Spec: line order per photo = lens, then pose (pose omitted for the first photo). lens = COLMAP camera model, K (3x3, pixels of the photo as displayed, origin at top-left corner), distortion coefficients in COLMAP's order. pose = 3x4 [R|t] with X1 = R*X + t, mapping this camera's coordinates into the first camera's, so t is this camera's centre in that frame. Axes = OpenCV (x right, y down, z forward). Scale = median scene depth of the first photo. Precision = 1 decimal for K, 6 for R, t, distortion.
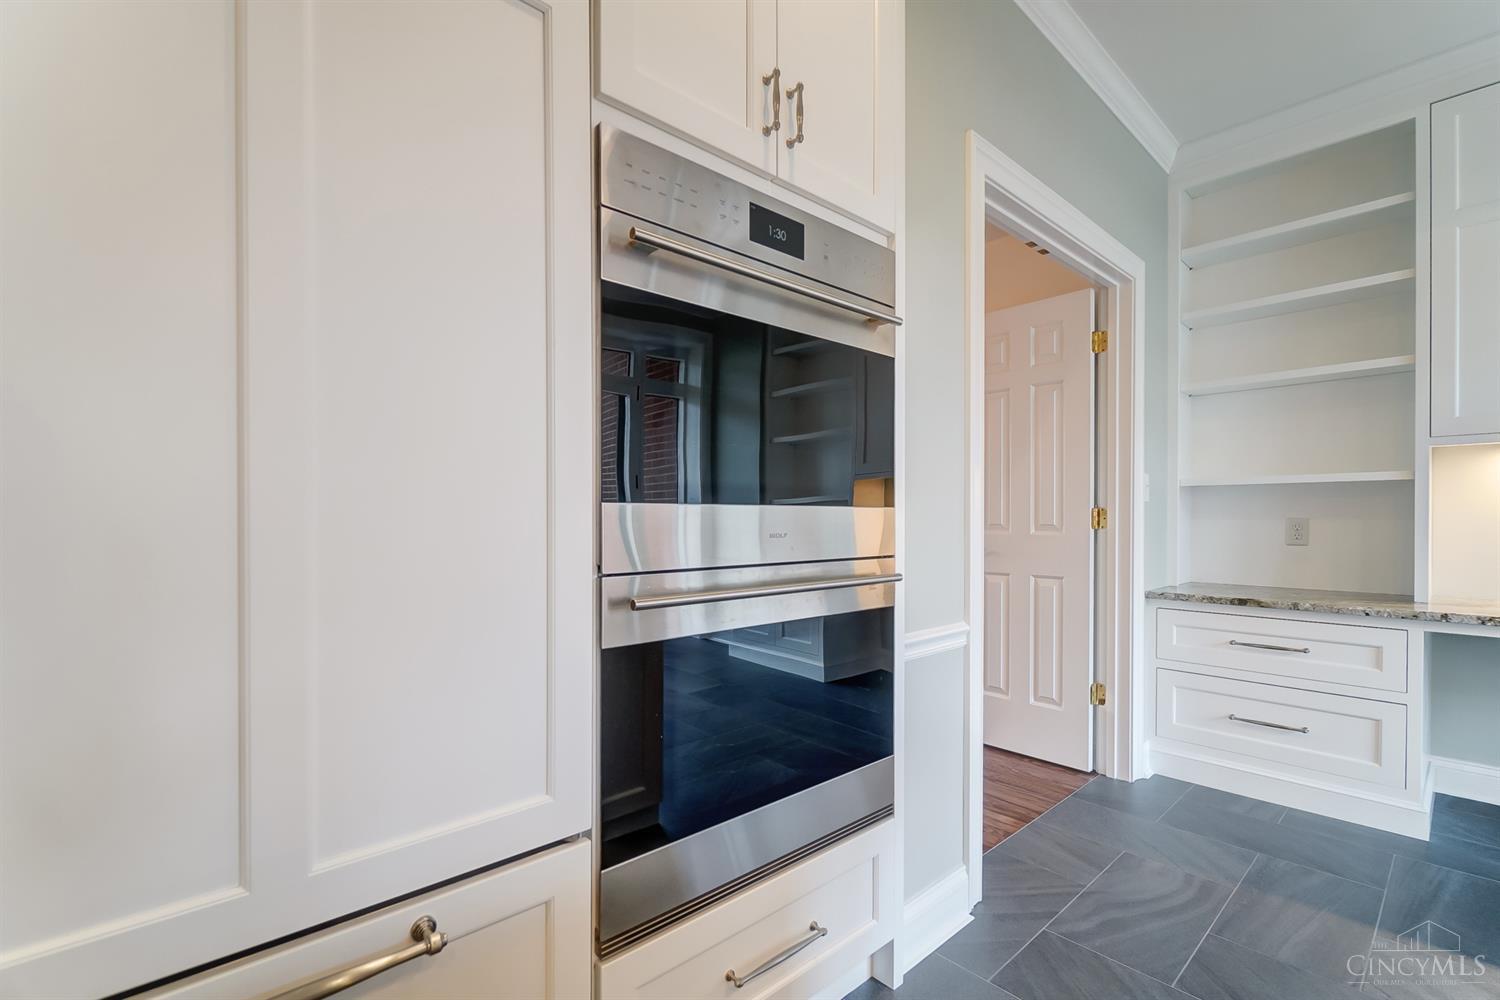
lens RADIAL K [[675.1, 0, 748.4], [0, 675.1, 520.1], [0, 0, 1]] dist [-0.002391, -0.000511]
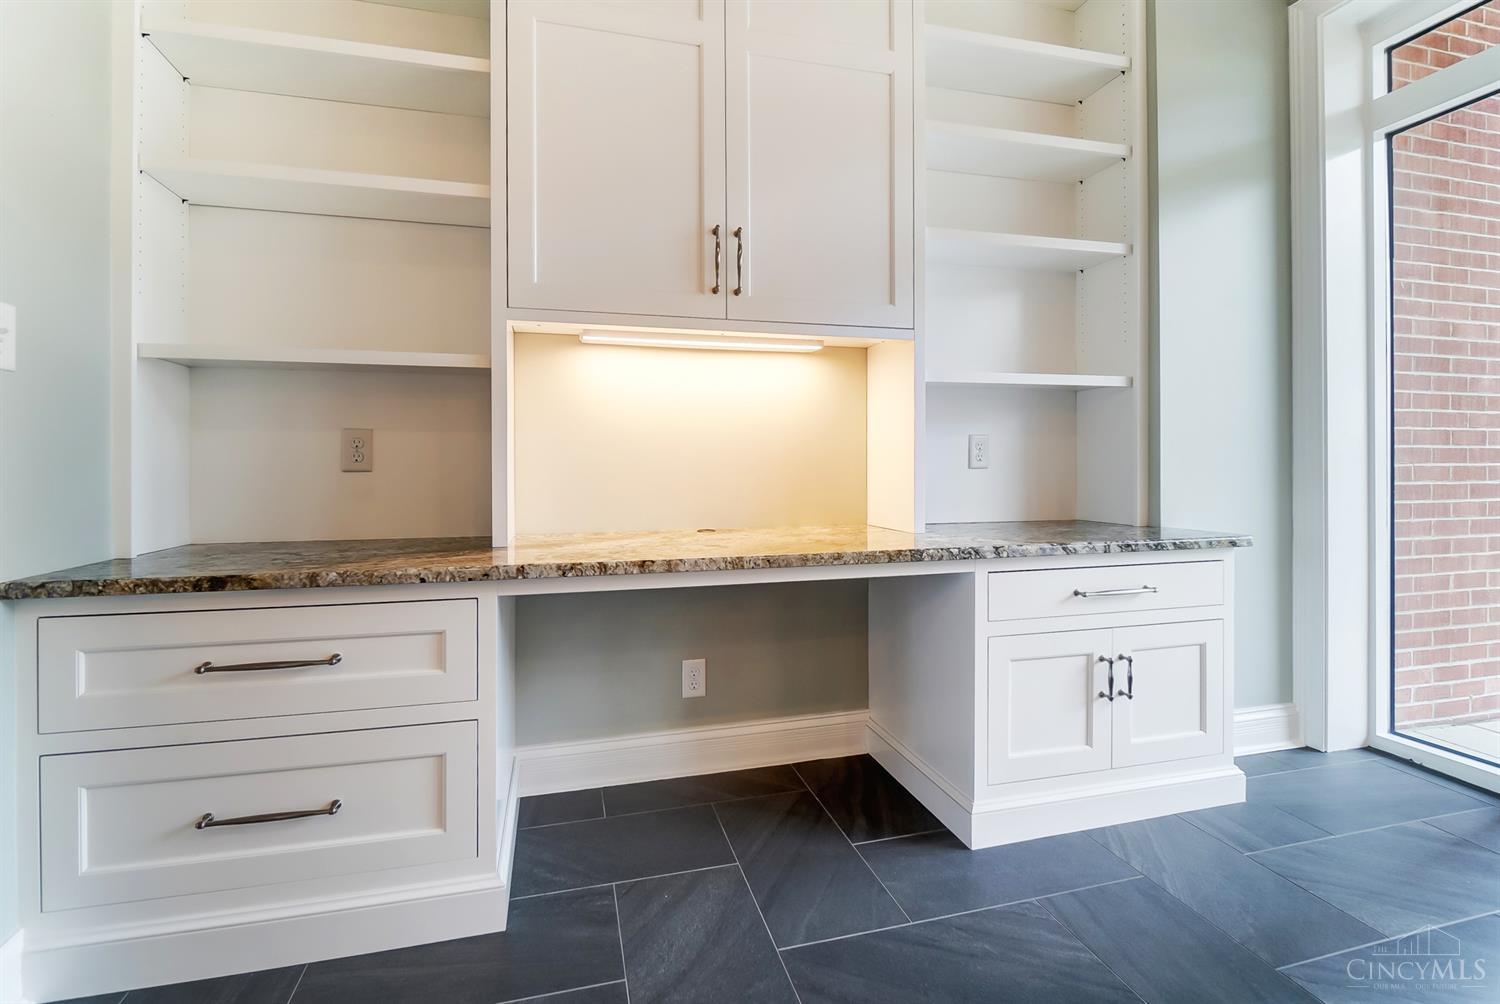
lens RADIAL K [[695.0, 0, 745.0], [0, 695.0, 469.2], [0, 0, 1]] dist [-0.001150, -0.000168]
pose [[0.462769, -0.001927, 0.886477, 0.514707], [0.008139, 0.999965, -0.002076, 0.047850], [-0.886441, 0.008176, 0.462769, 0.474660]]
